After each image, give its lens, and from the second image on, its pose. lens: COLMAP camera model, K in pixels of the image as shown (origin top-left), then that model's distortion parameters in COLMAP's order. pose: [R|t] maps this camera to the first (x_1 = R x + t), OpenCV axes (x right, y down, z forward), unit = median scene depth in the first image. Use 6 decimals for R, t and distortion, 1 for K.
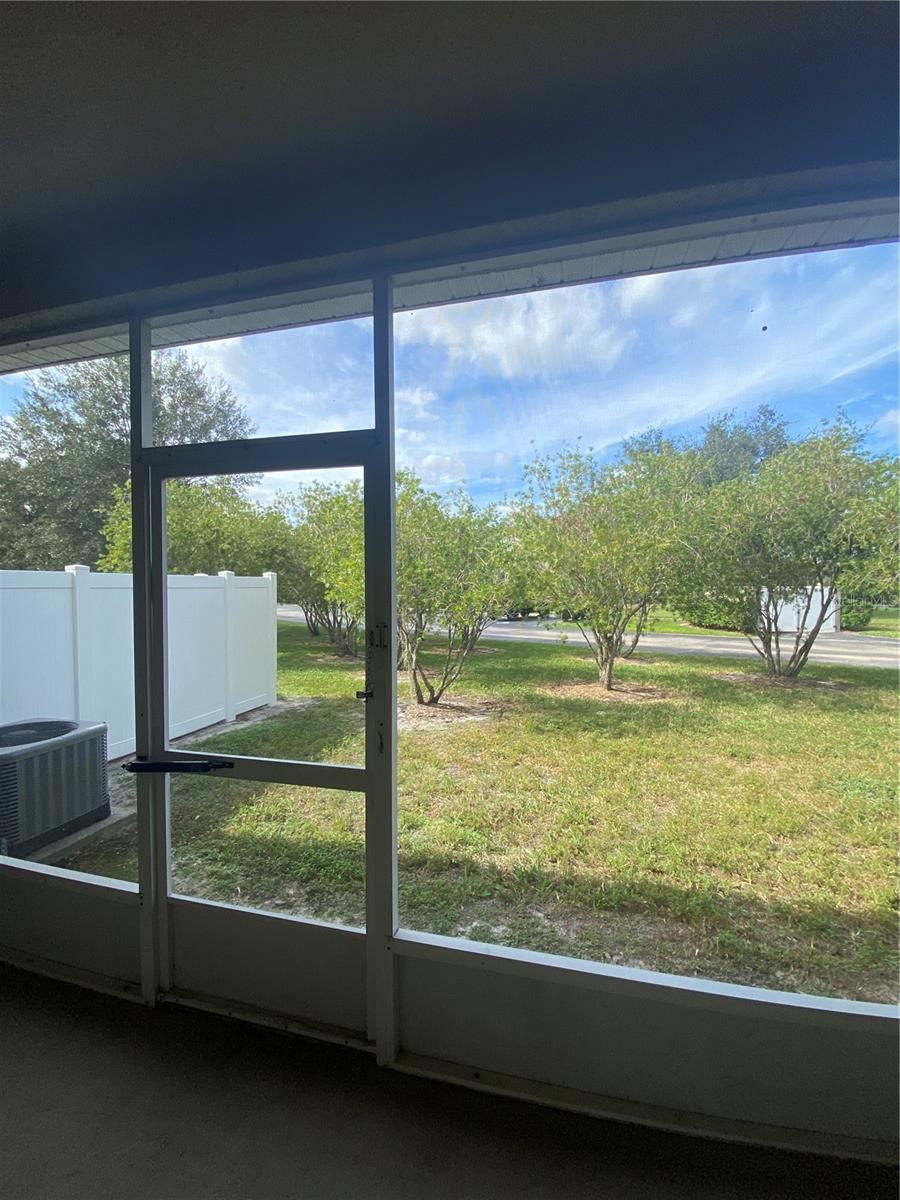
lens RADIAL K [[490.3, 0, 456.7], [0, 490.3, 595.7], [0, 0, 1]] dist [0.009643, -0.015075]
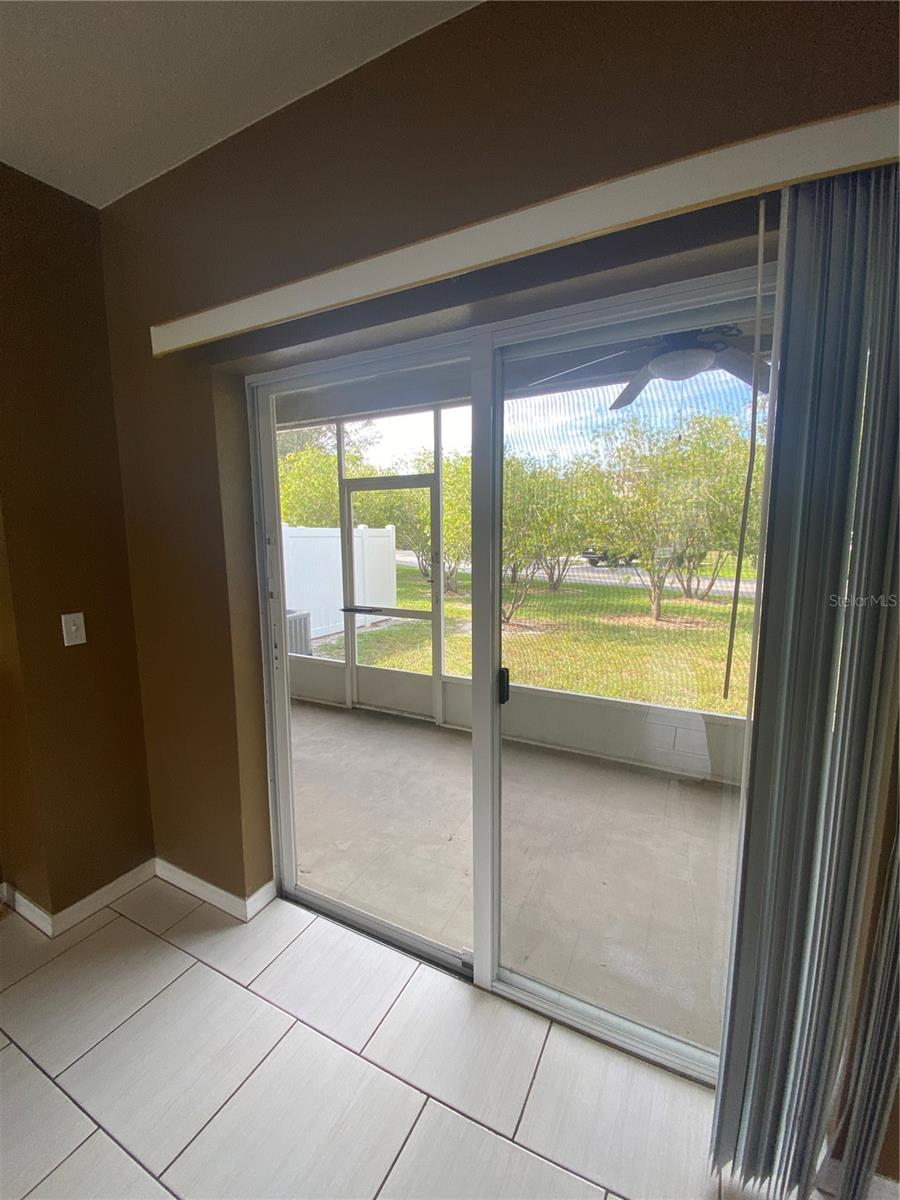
lens RADIAL K [[490.3, 0, 450.4], [0, 490.3, 608.0], [0, 0, 1]] dist [0.009643, -0.015075]
pose [[0.971553, 0.029863, -0.234932, 0.101778], [0.001176, 0.991398, 0.130880, 0.002740], [0.236820, -0.127433, 0.963160, -0.282942]]
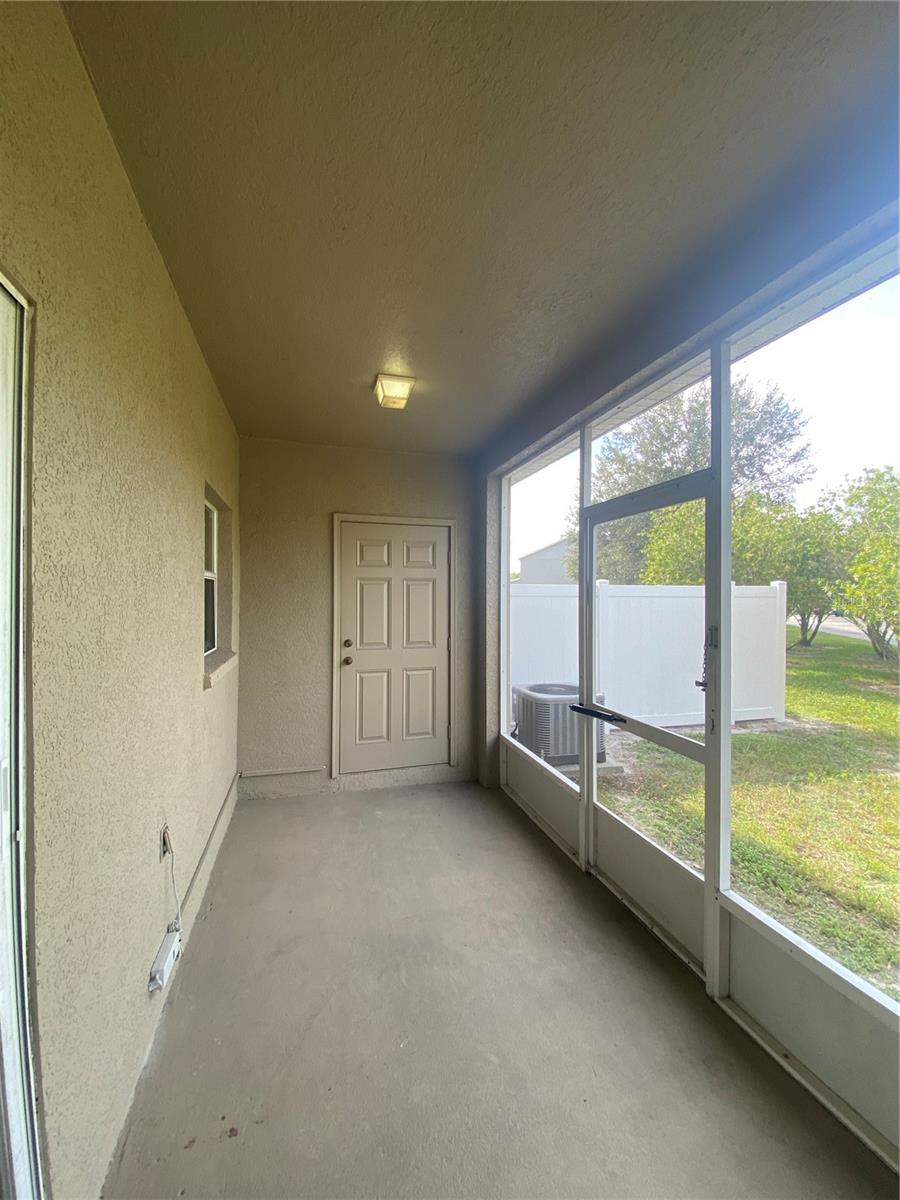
lens RADIAL K [[490.3, 0, 440.0], [0, 490.3, 596.4], [0, 0, 1]] dist [0.009643, -0.015075]
pose [[0.486895, 0.003684, -0.873453, 0.115416], [-0.019355, 0.999791, -0.006572, 0.000797], [0.873246, 0.020106, 0.486865, -0.036921]]
